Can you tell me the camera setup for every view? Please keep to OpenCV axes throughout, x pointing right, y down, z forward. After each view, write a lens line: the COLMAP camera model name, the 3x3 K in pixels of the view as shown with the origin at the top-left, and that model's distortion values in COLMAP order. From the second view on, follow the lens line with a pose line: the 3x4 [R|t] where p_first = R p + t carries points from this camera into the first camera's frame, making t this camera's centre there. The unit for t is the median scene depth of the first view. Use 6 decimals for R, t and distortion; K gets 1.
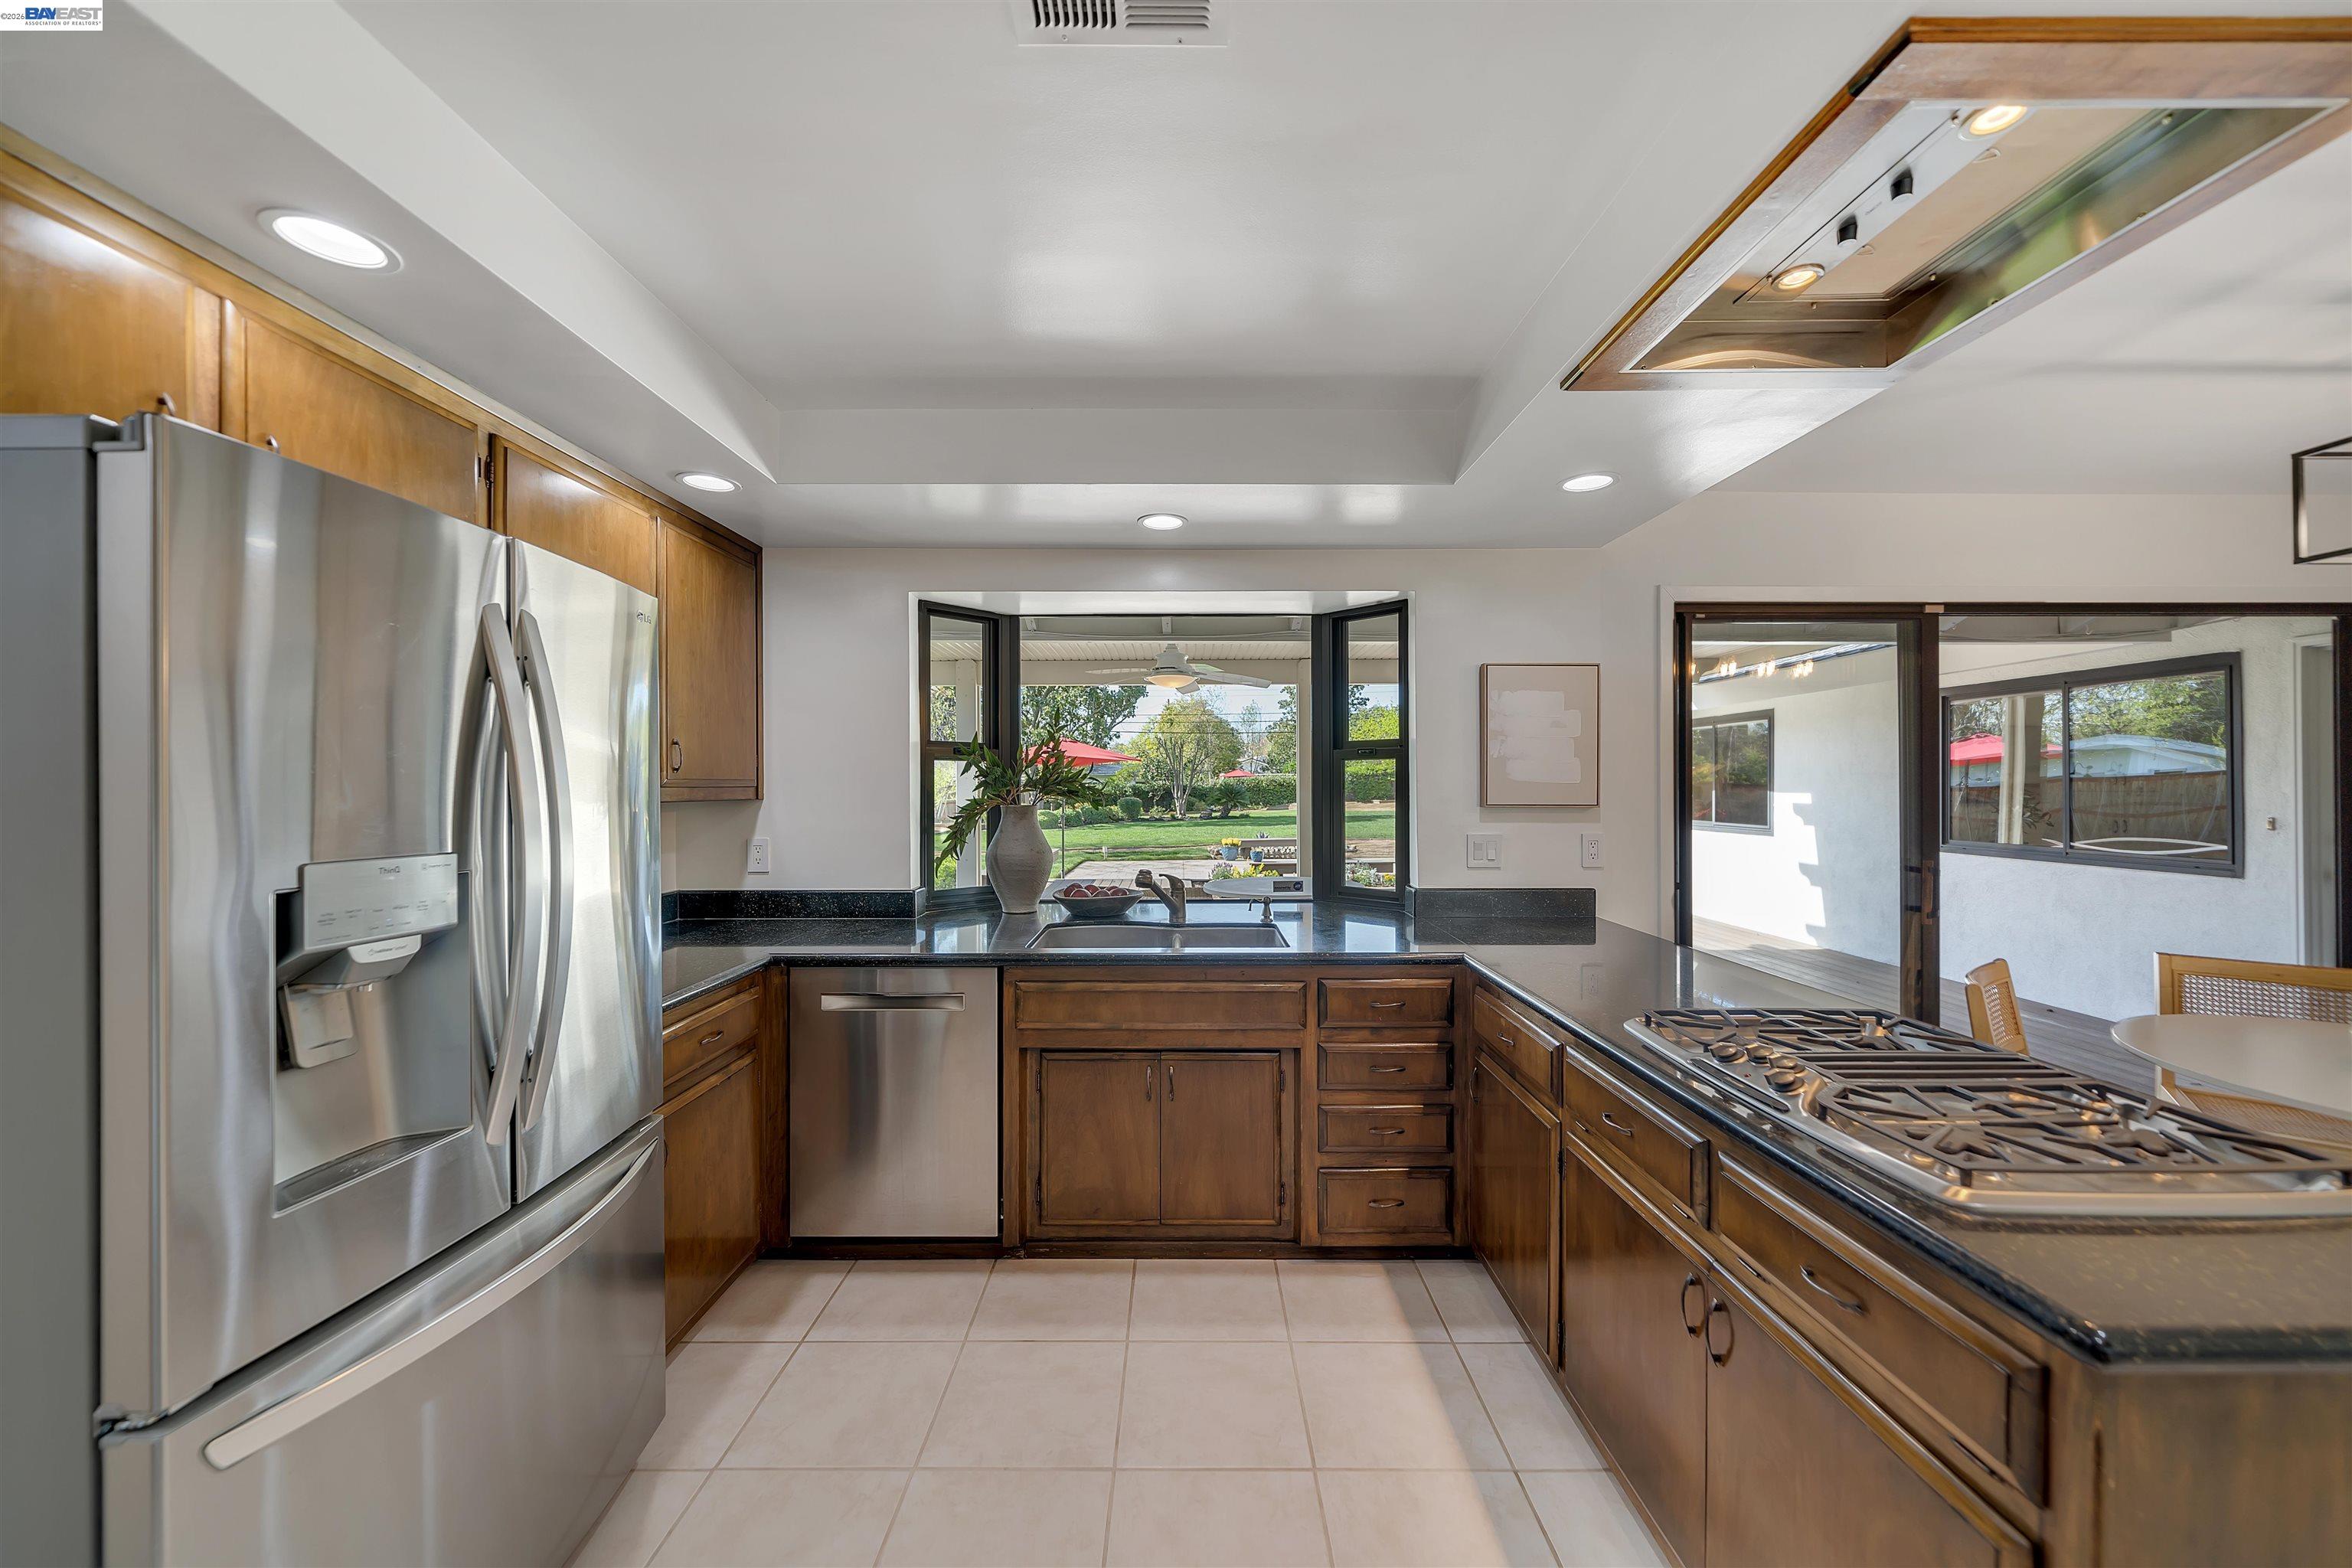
lens RADIAL K [[868.7, 0, 1176.8], [0, 868.7, 794.2], [0, 0, 1]] dist [-0.000133, -0.000141]
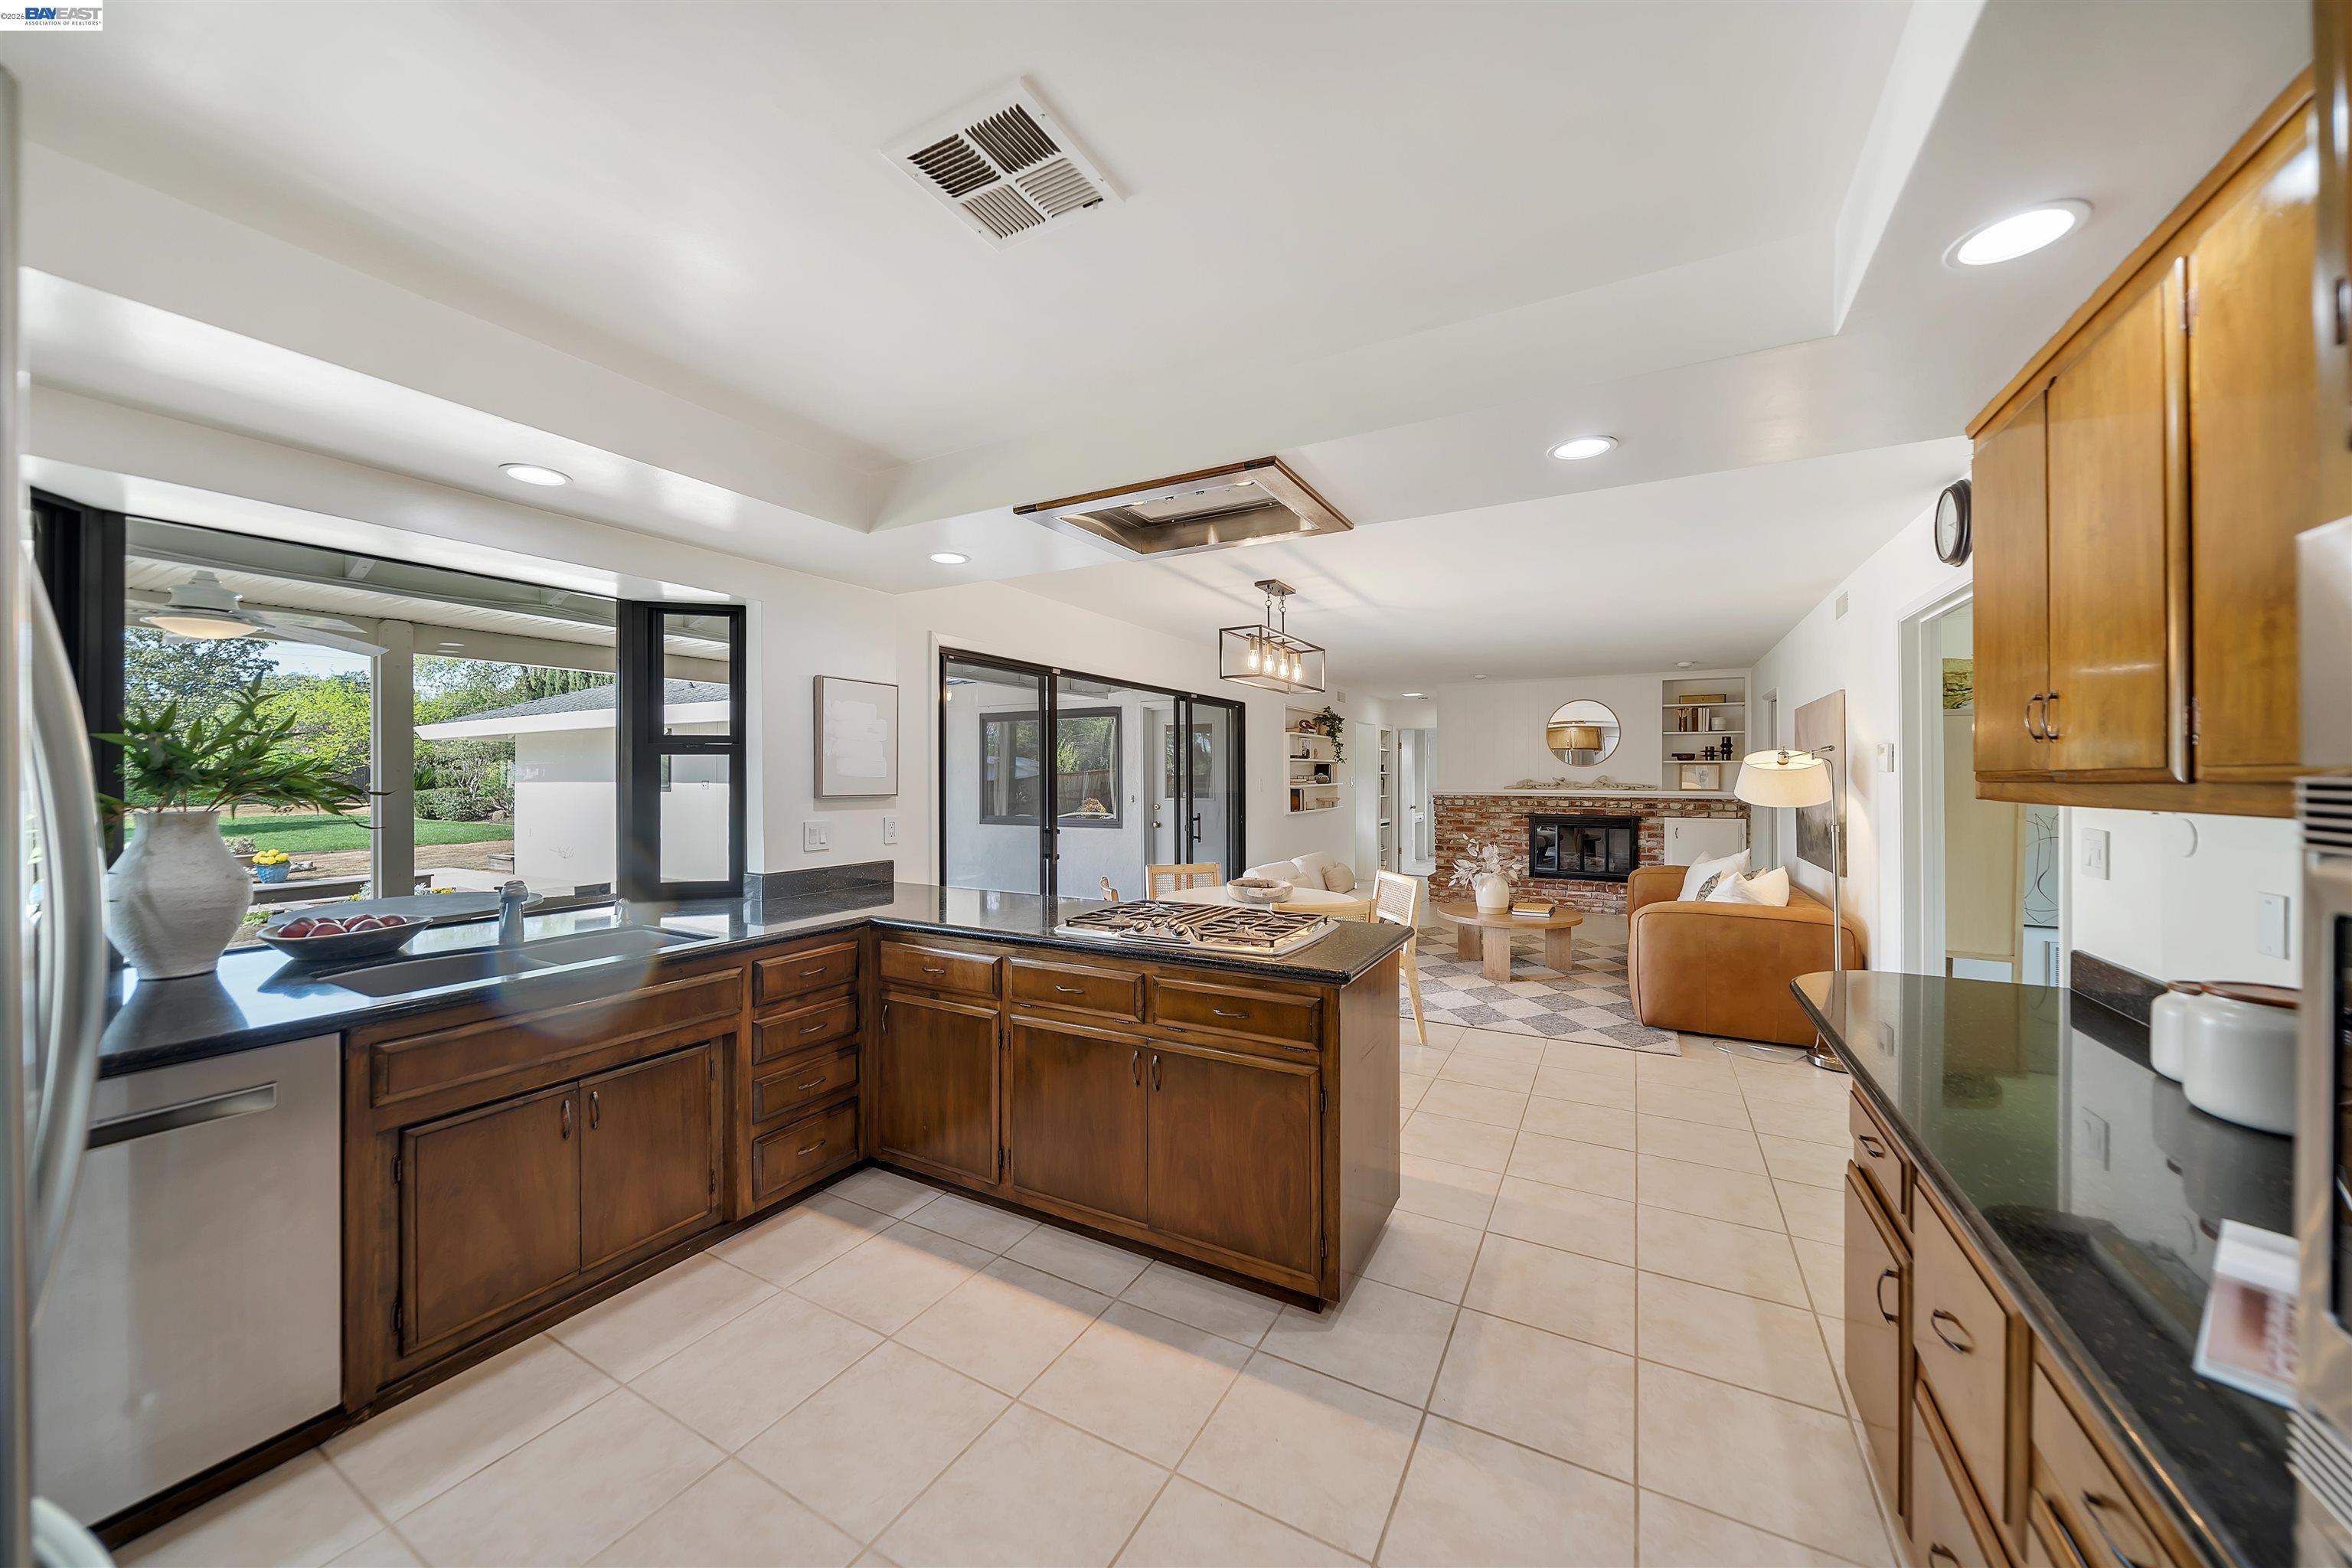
lens RADIAL K [[820.9, 0, 1176.0], [0, 820.9, 784.0], [0, 0, 1]] dist [-0.001210, -0.000108]
pose [[0.491217, -0.007993, 0.871000, -0.432605], [0.011917, 0.999926, 0.002455, -0.001358], [-0.870956, 0.009174, 0.491276, 0.048753]]
